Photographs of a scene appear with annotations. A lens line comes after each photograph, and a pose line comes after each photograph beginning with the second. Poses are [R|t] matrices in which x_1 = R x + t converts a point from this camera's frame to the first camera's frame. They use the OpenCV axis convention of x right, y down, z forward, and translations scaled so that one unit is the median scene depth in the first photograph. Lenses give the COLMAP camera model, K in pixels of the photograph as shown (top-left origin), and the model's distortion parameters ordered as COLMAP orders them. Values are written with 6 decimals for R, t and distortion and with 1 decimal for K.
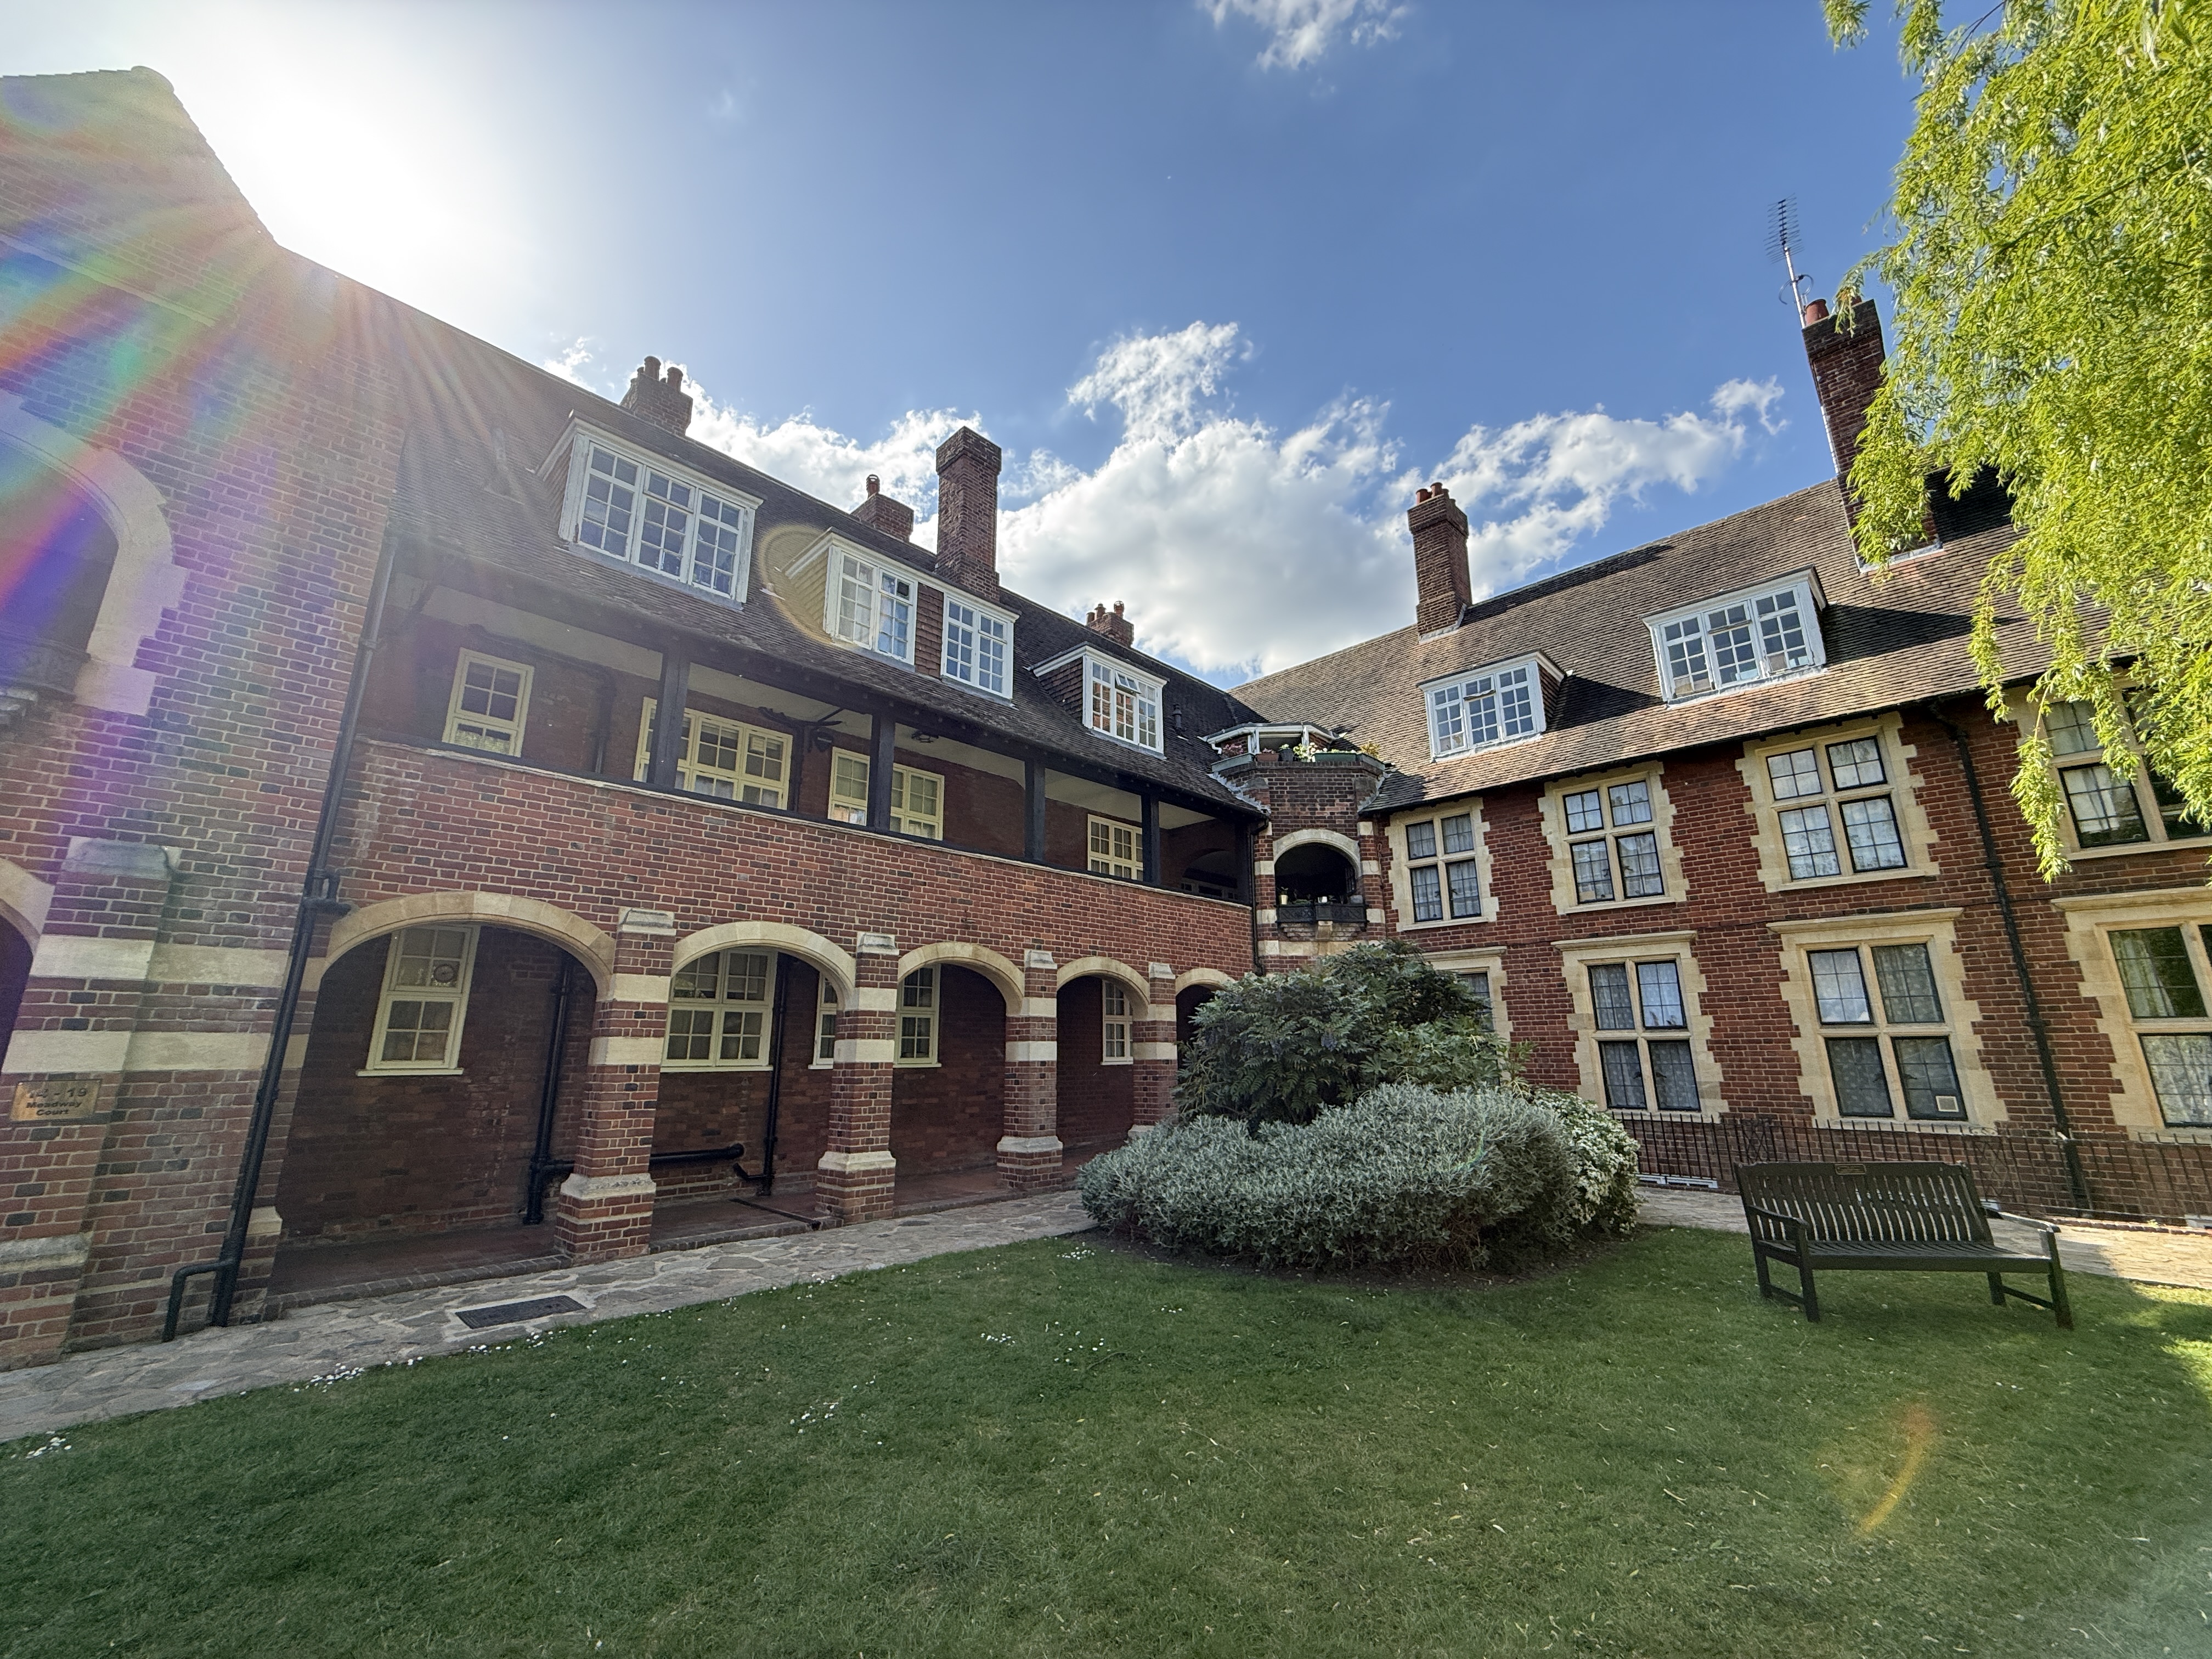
lens RADIAL K [[884.3, 0, 1099.9], [0, 884.3, 826.7], [0, 0, 1]] dist [0.000522, -0.000088]
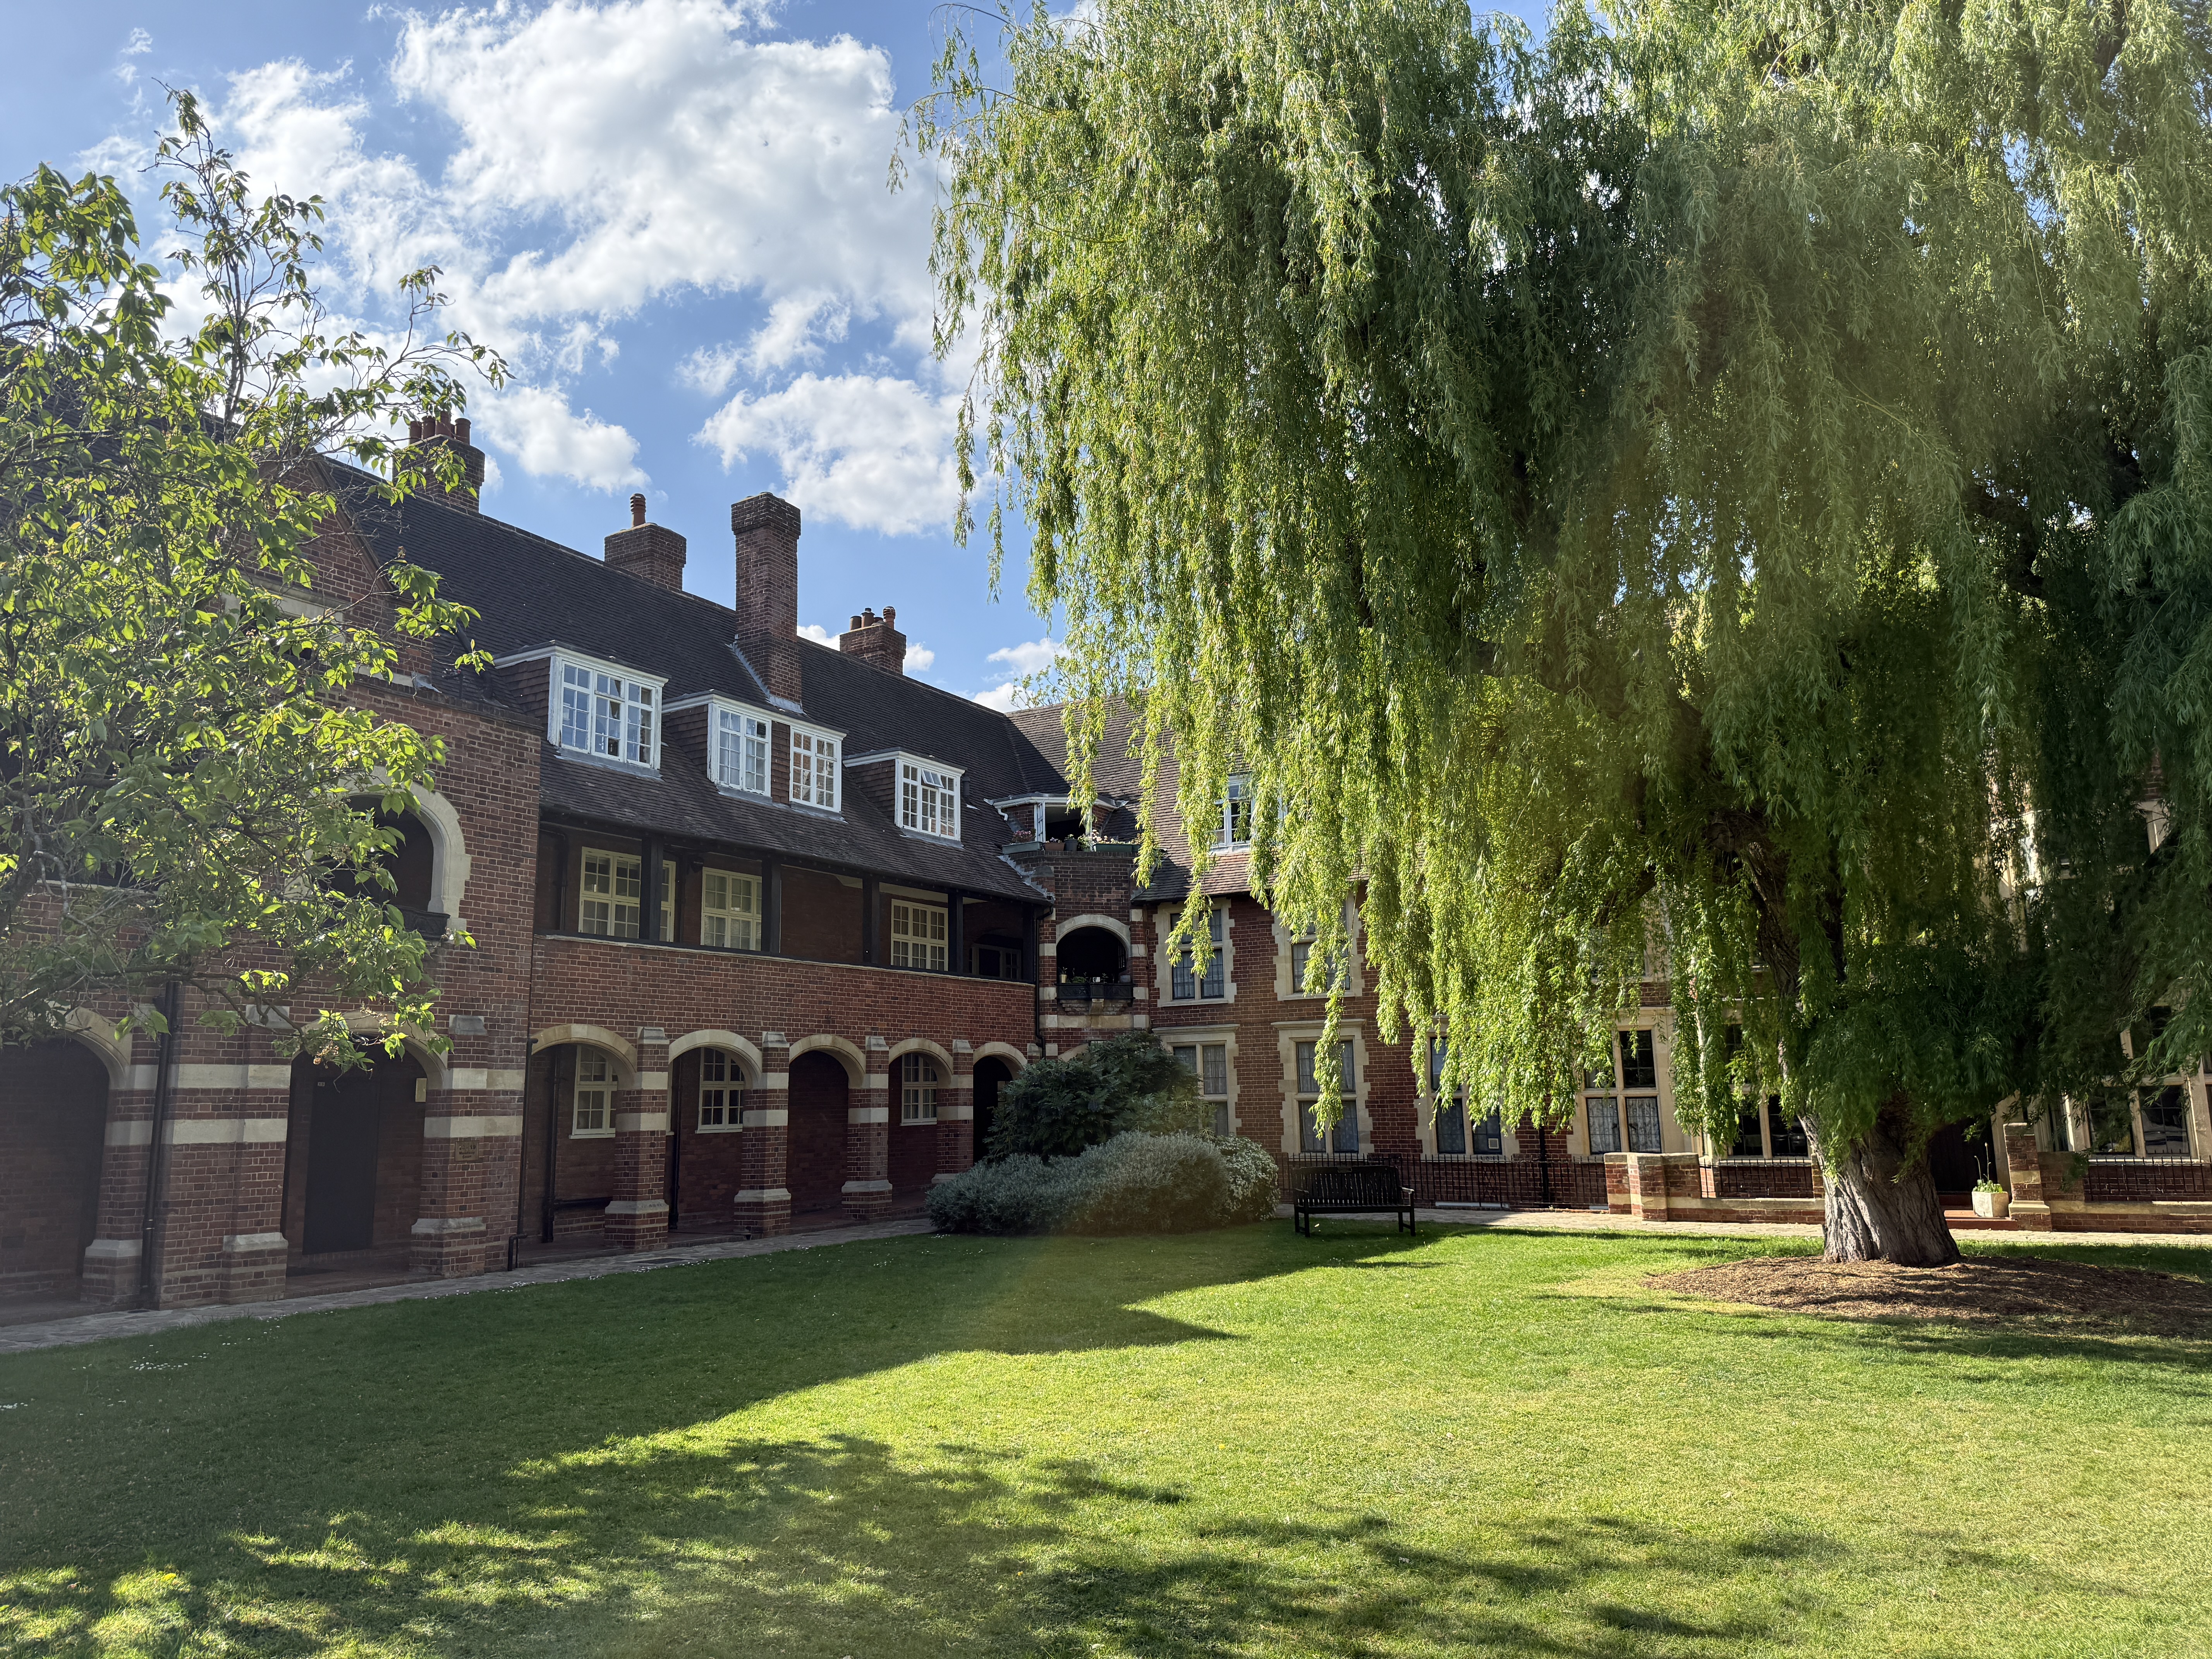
lens RADIAL K [[1549.4, 0, 1106.0], [0, 1549.4, 829.5], [0, 0, 1]] dist [0.169558, -0.285462]
pose [[0.969769, 0.030509, 0.242111, -0.304642], [-0.047887, 0.996655, 0.066220, -0.325510], [-0.239281, -0.075812, 0.967986, -1.243724]]
